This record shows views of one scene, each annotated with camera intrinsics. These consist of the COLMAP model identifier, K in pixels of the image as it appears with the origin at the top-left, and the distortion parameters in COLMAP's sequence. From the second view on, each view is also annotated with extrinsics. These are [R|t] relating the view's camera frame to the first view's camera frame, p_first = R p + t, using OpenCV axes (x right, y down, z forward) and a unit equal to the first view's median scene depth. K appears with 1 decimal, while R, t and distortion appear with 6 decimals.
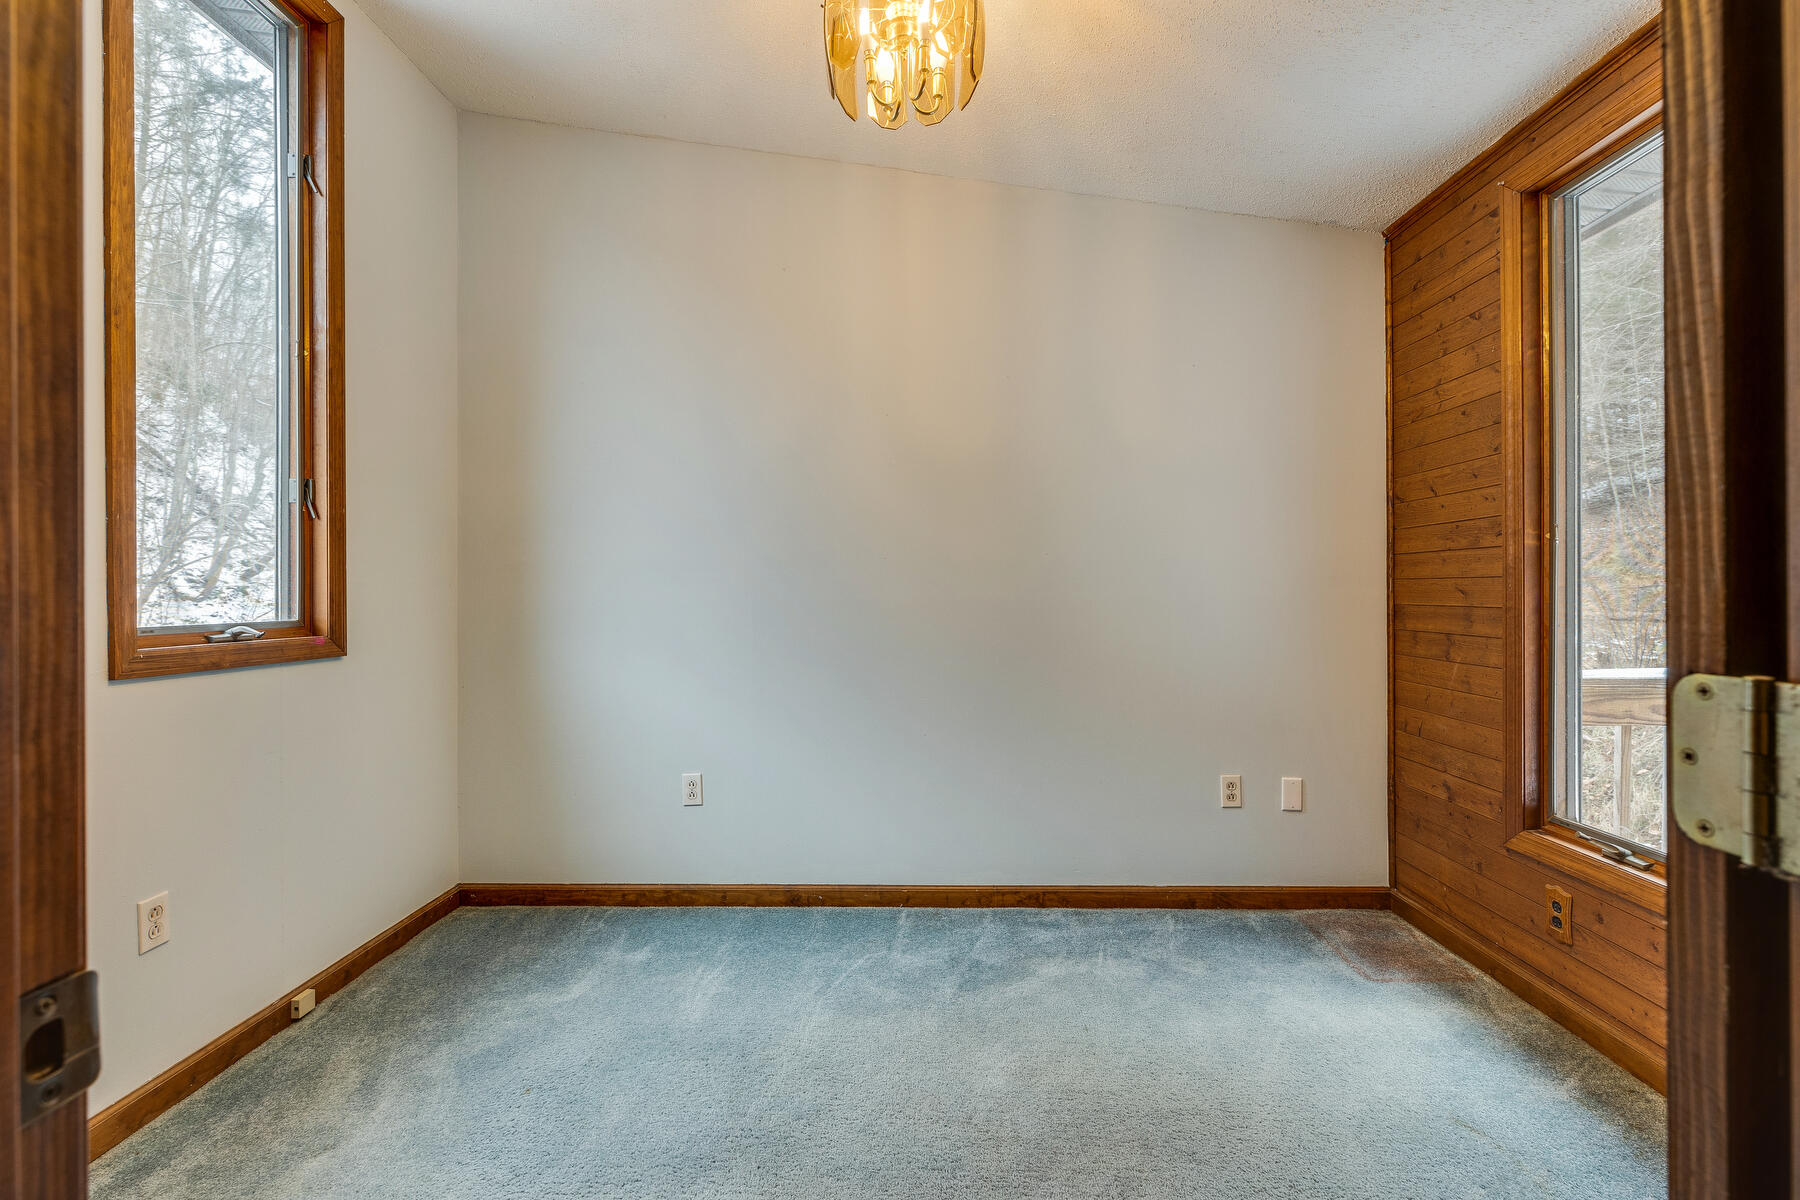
lens RADIAL K [[806.4, 0, 900.3], [0, 806.4, 593.5], [0, 0, 1]] dist [-0.000231, 0.000050]
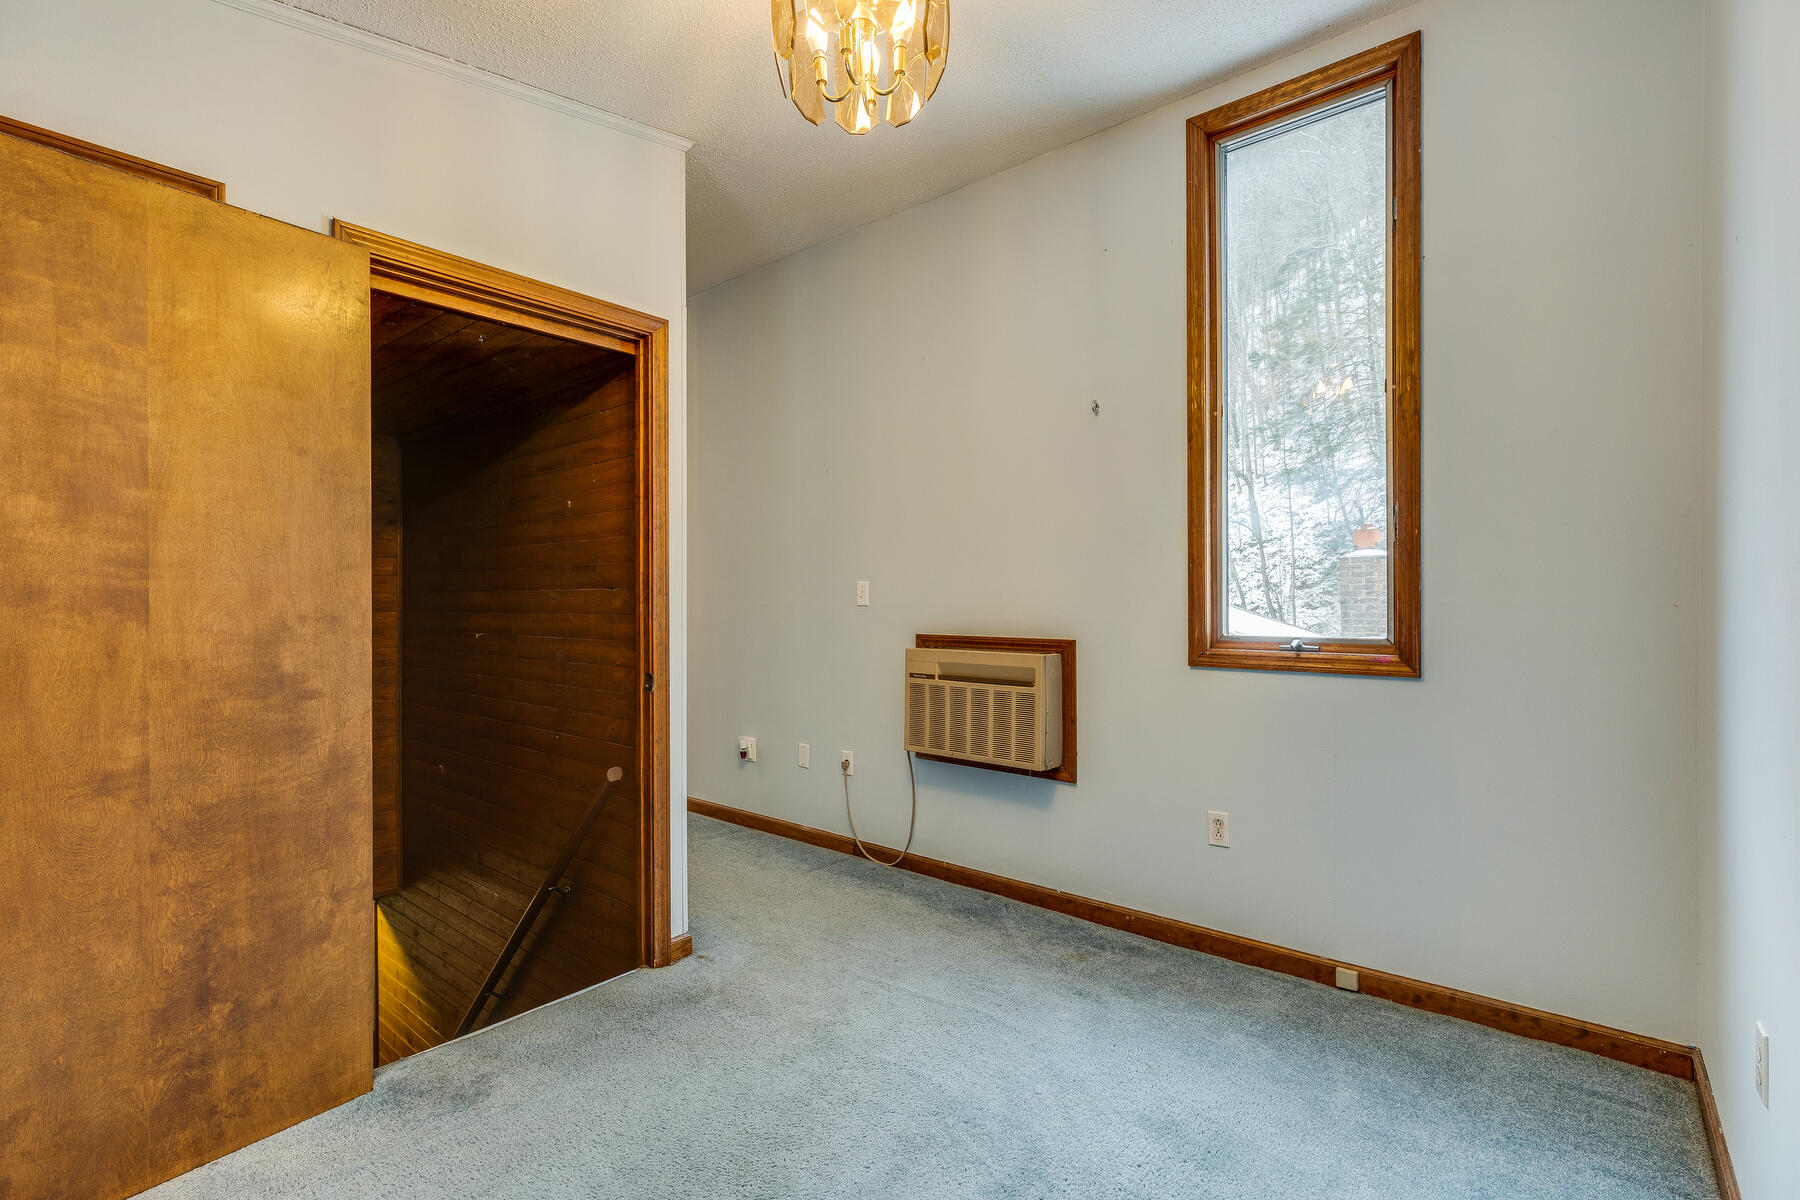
lens RADIAL K [[806.4, 0, 900.4], [0, 806.4, 600.8], [0, 0, 1]] dist [-0.000231, 0.000050]
pose [[-0.620014, 0.004084, -0.784580, 0.543722], [0.002373, 0.999992, 0.003330, -0.024872], [0.784587, 0.000202, -0.620018, 1.252494]]
